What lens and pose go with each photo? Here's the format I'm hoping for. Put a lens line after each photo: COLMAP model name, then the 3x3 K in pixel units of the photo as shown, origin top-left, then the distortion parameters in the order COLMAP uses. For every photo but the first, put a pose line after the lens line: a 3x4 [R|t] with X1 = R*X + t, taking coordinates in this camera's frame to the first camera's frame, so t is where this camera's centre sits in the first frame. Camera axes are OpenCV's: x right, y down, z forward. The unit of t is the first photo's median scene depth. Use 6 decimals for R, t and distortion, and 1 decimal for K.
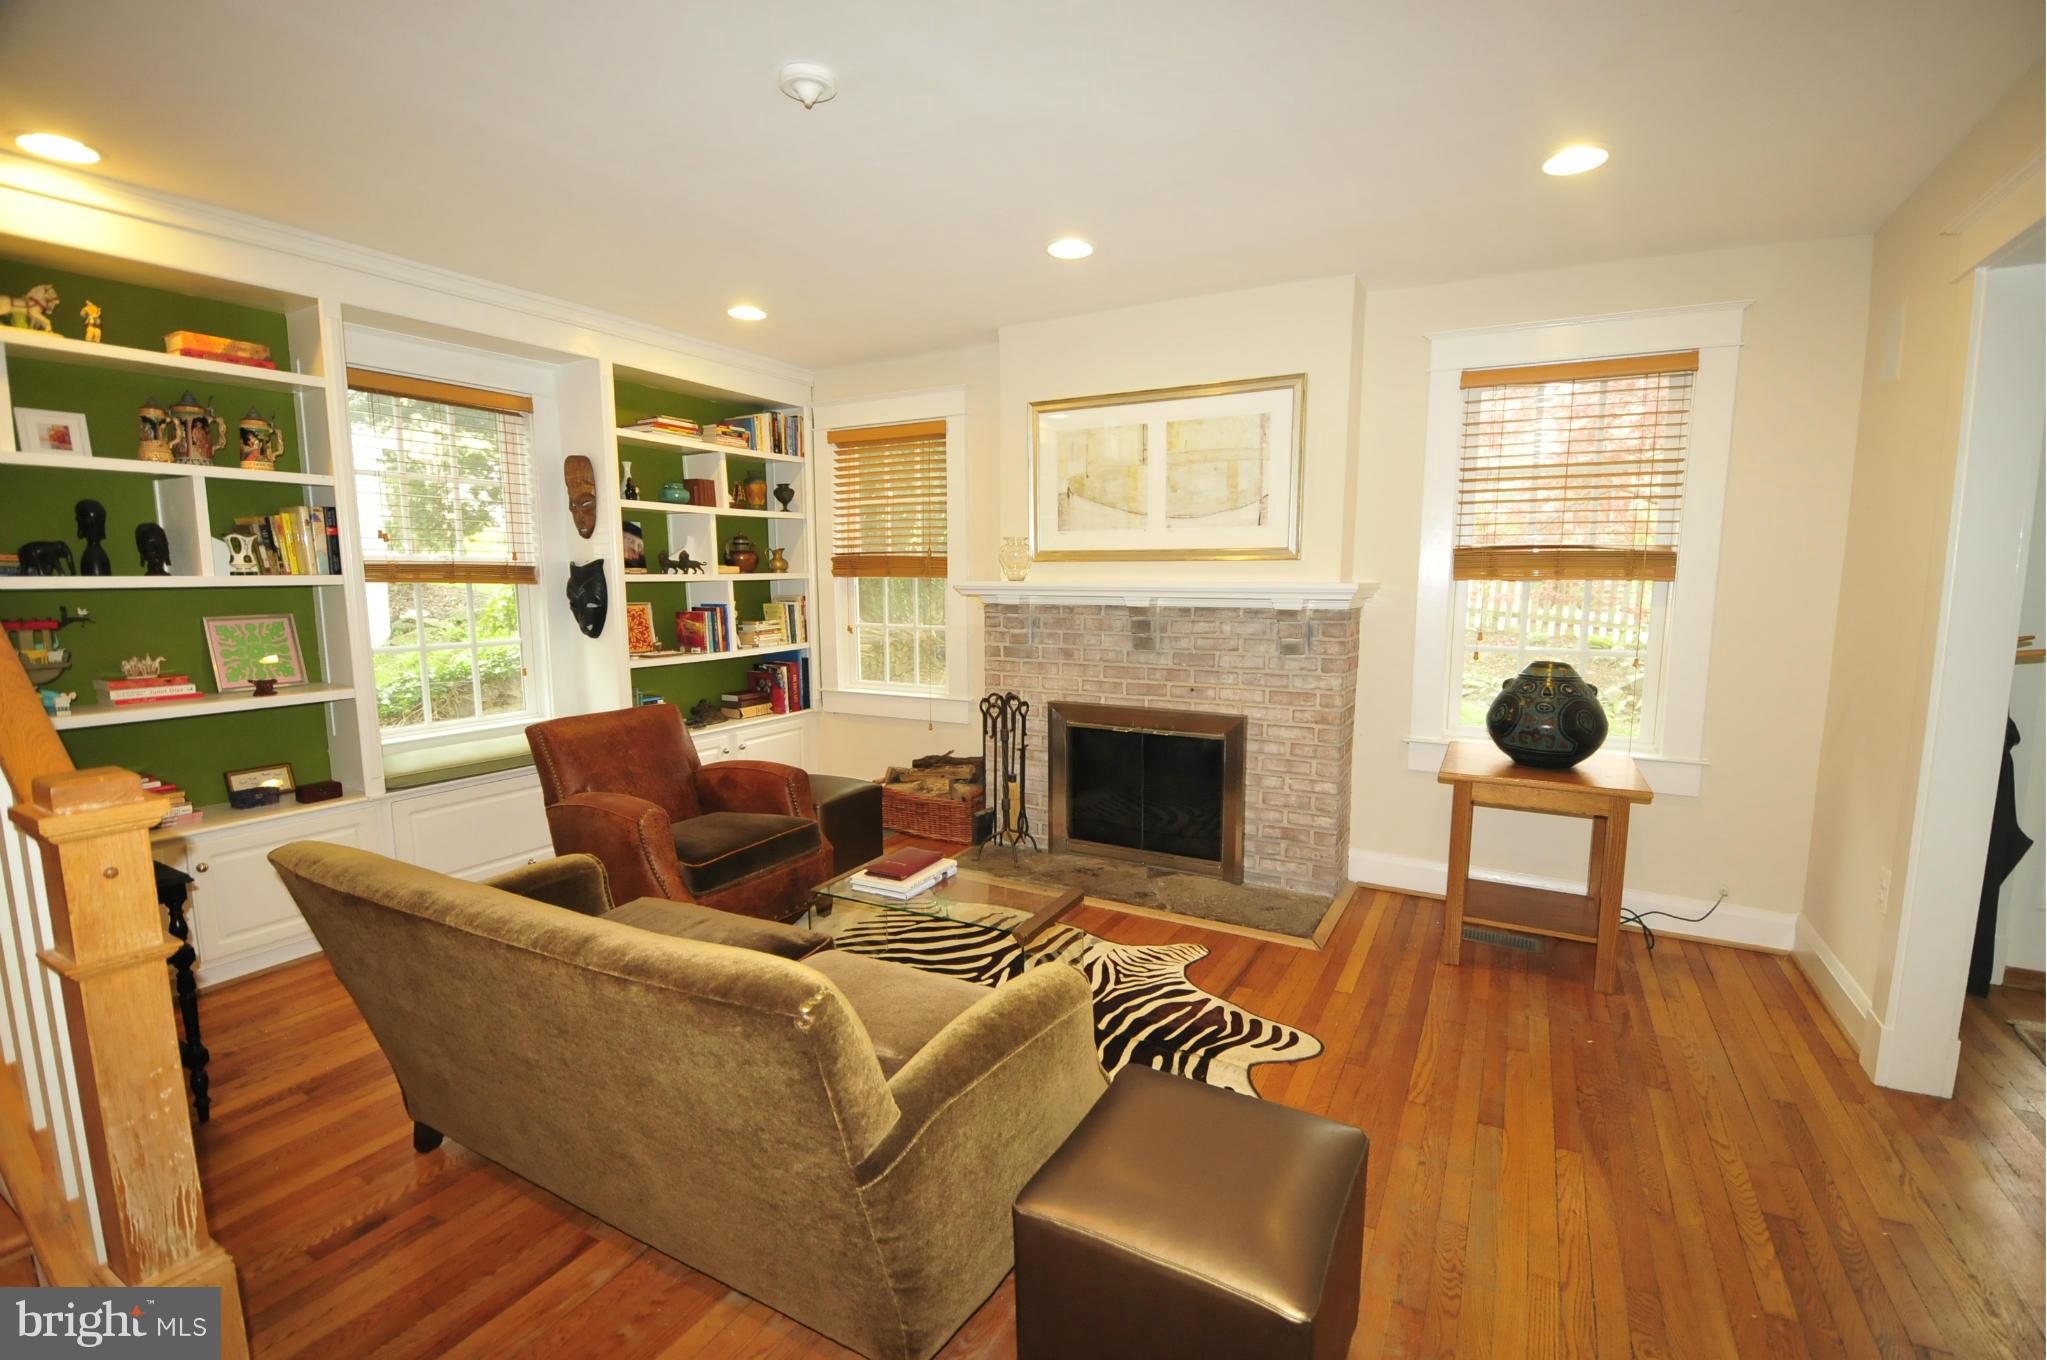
lens RADIAL K [[893.8, 0, 1045.1], [0, 893.8, 691.3], [0, 0, 1]] dist [0.017639, -0.023816]
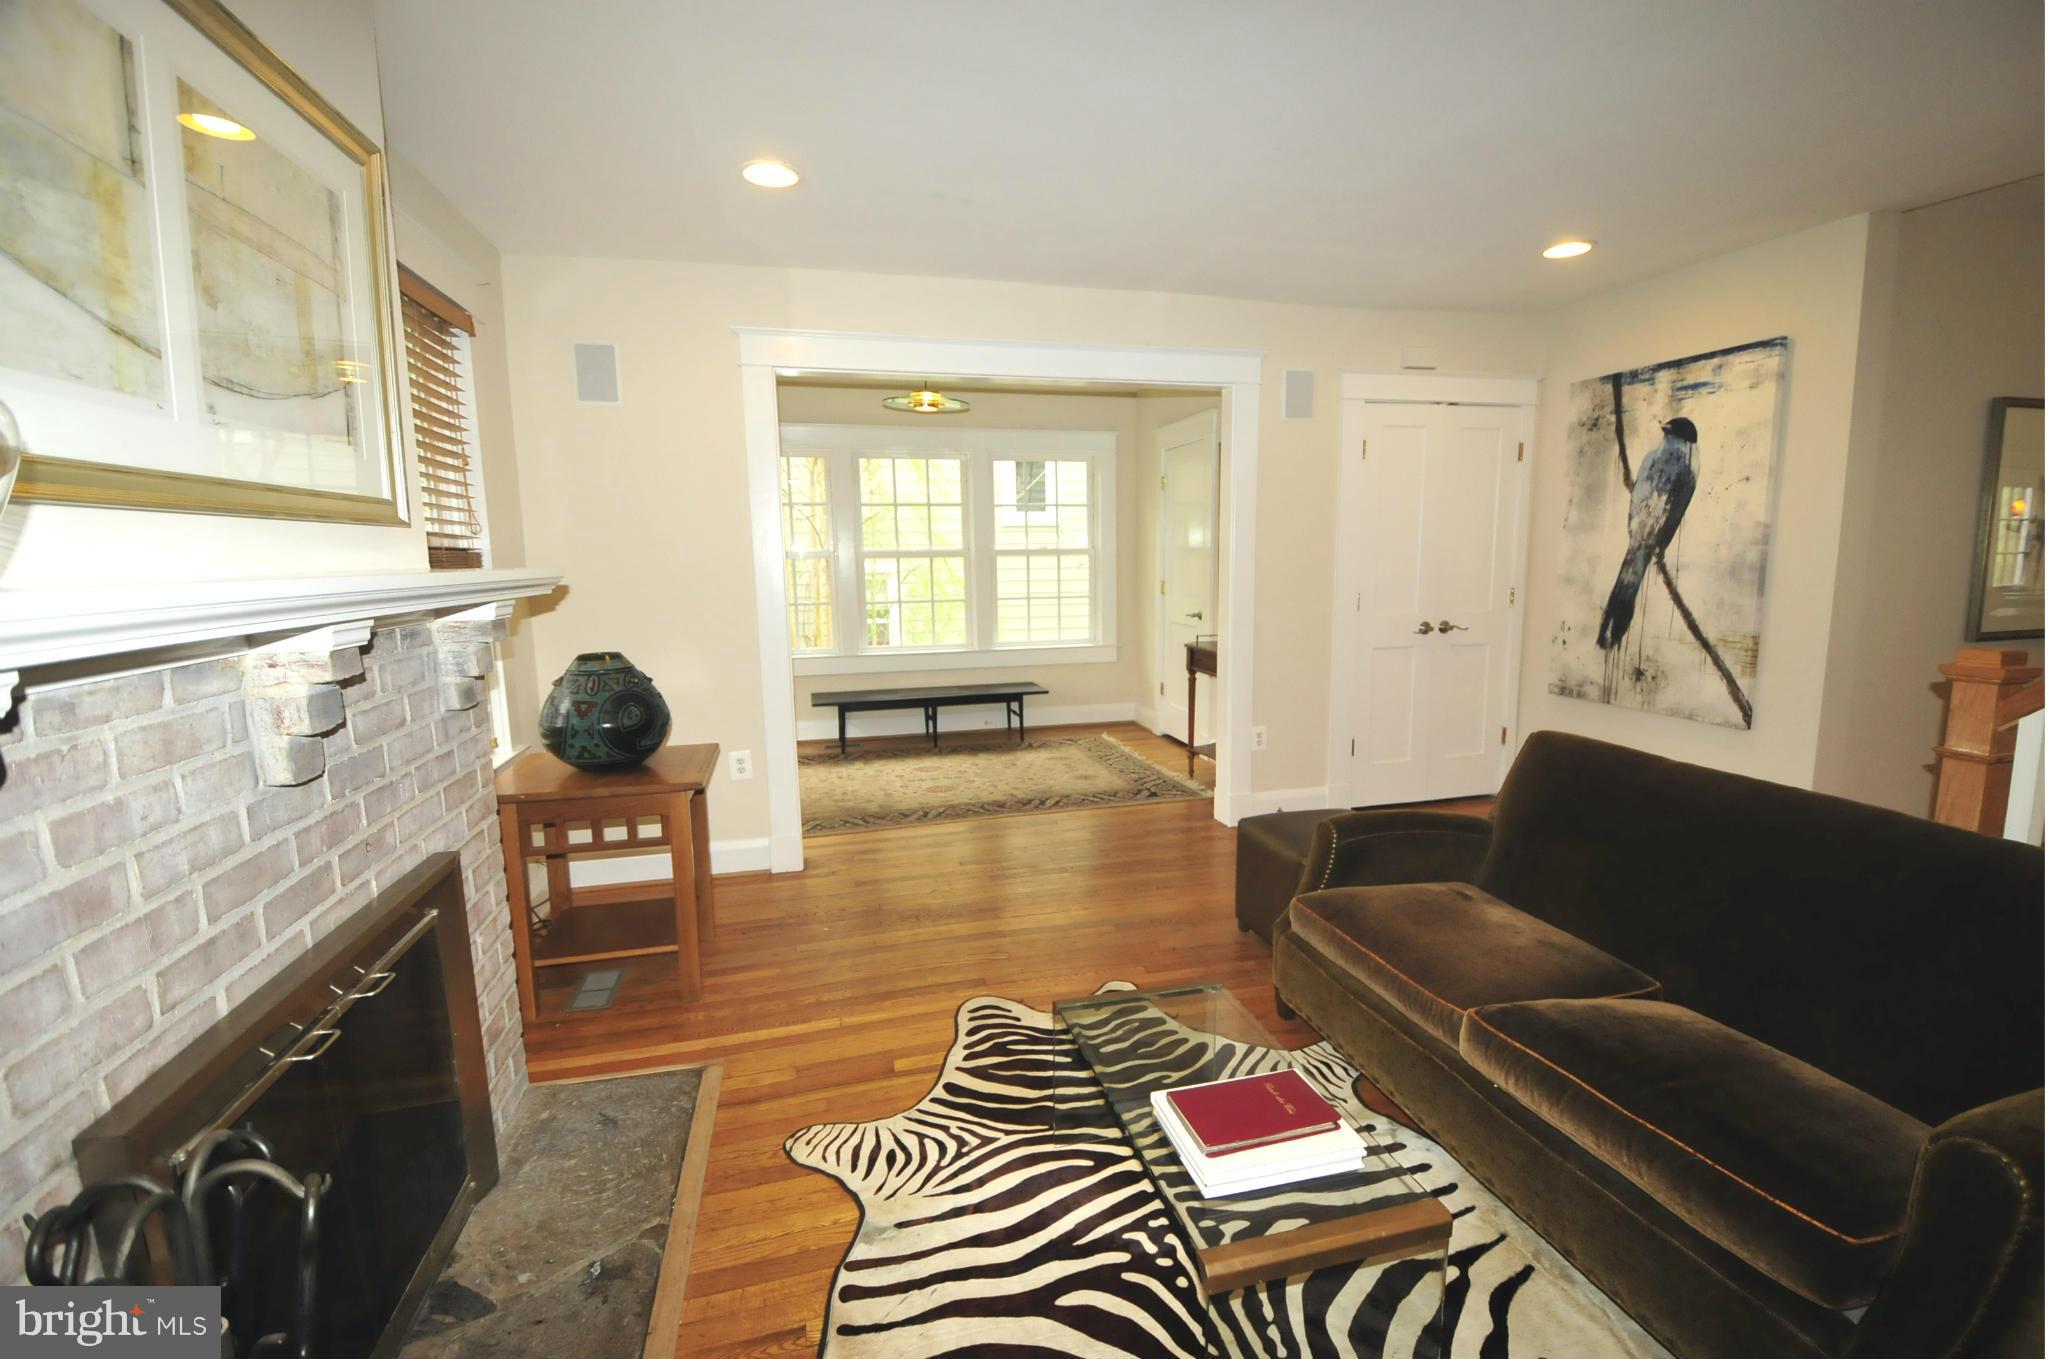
lens RADIAL K [[894.2, 0, 1045.6], [0, 894.2, 690.8], [0, 0, 1]] dist [0.017639, -0.023816]
pose [[-0.678557, -0.103927, 0.727158, -0.389300], [0.106553, 0.965544, 0.237428, -0.159103], [-0.726778, 0.238590, -0.644103, 1.244072]]
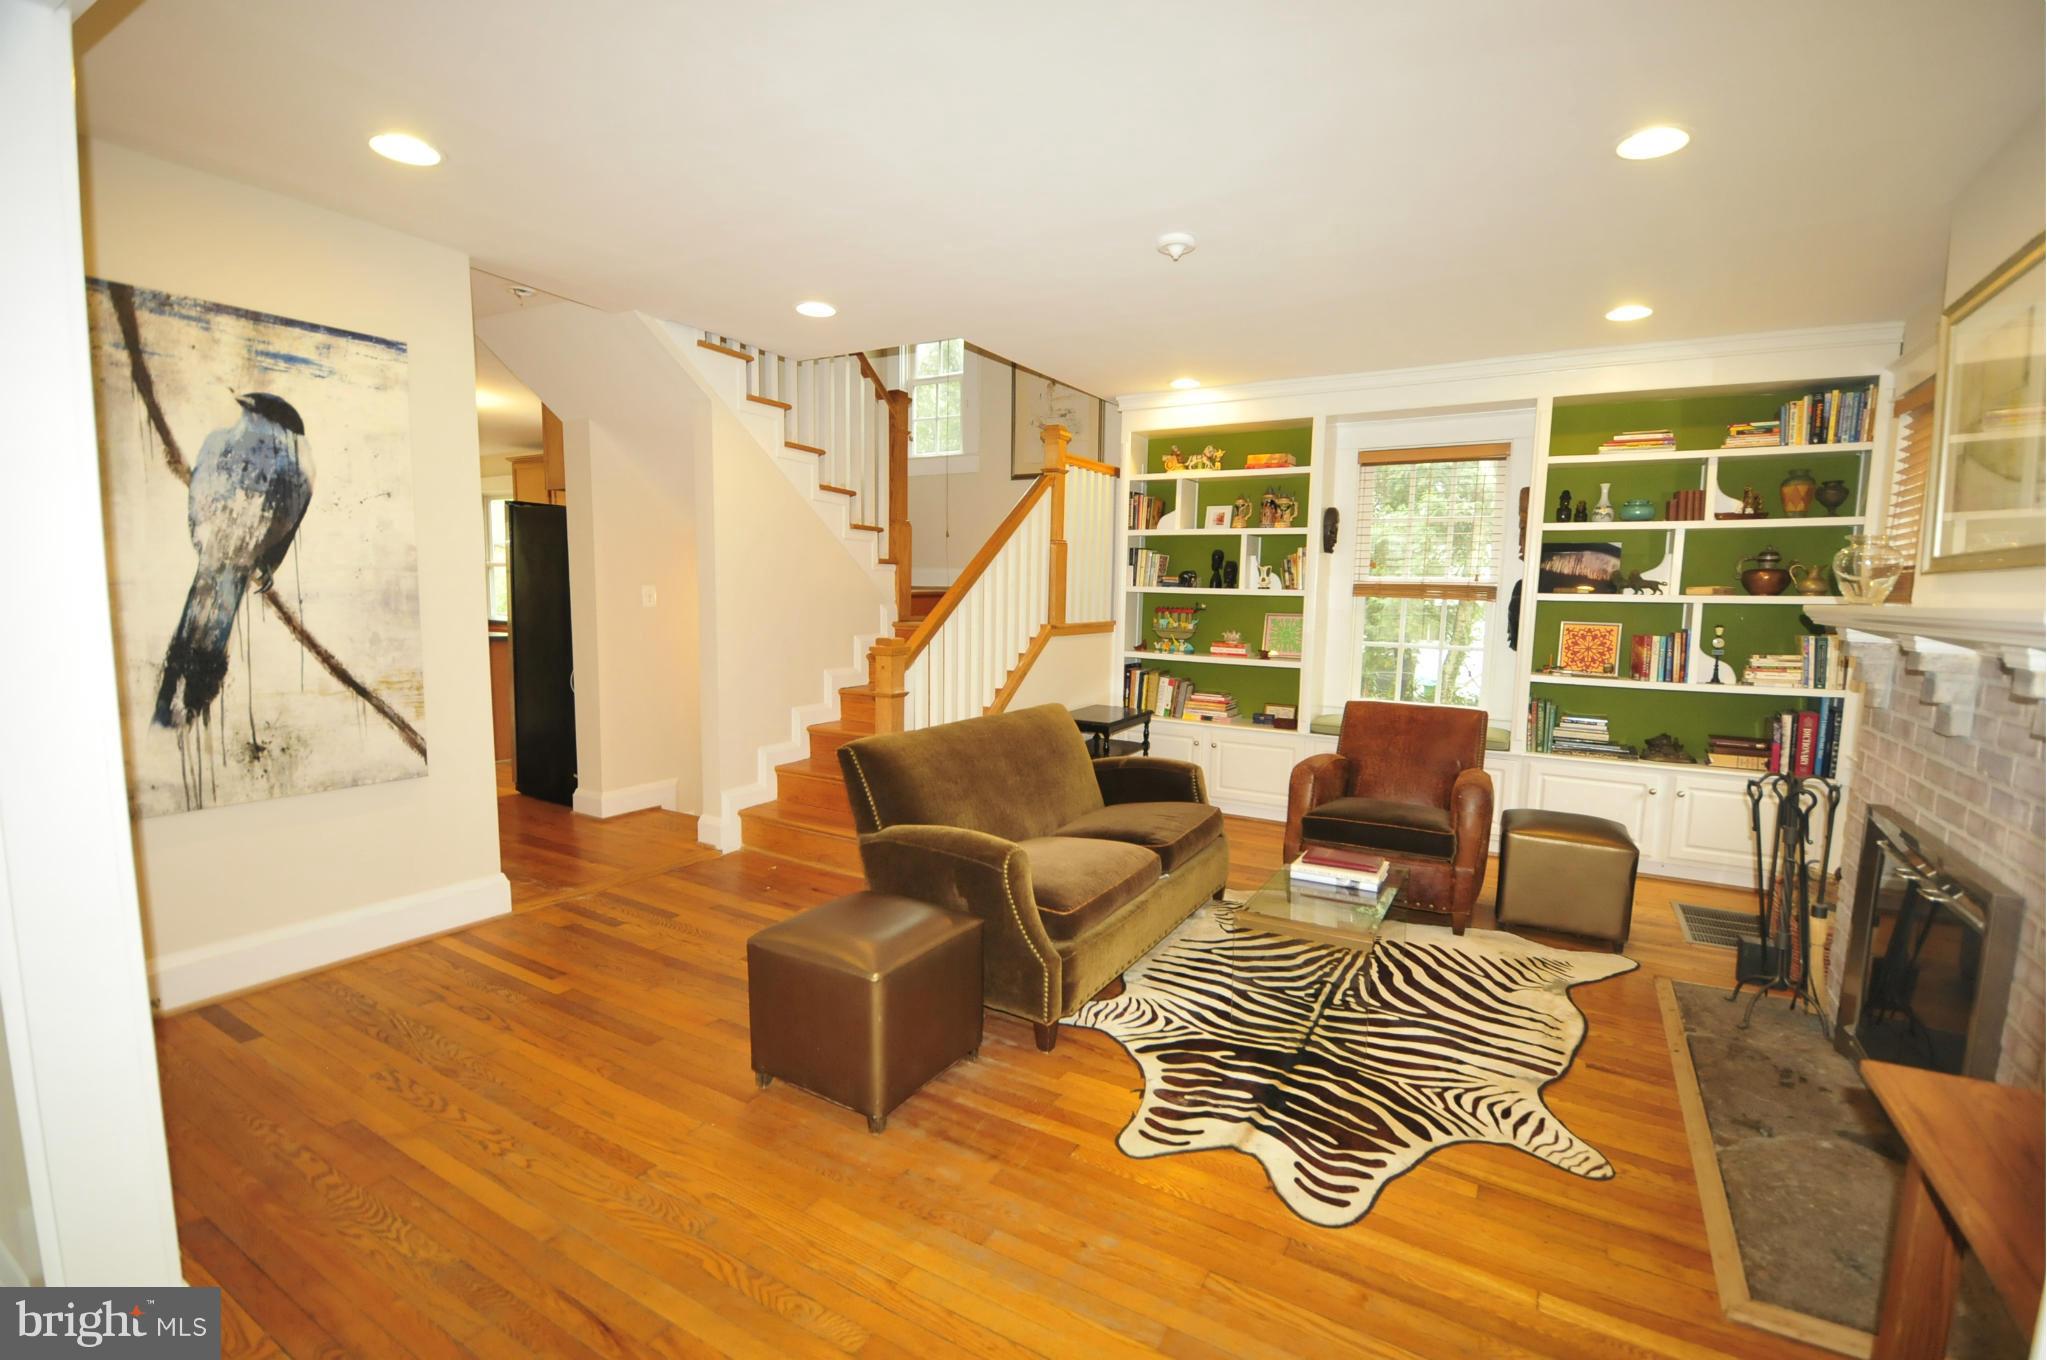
lens RADIAL K [[893.8, 0, 1045.1], [0, 893.8, 691.3], [0, 0, 1]] dist [0.017639, -0.023816]
pose [[-0.032830, 0.110319, -0.993354, 0.804886], [-0.148828, 0.982269, 0.114007, -0.064602], [0.988318, 0.151581, -0.015830, 0.585623]]
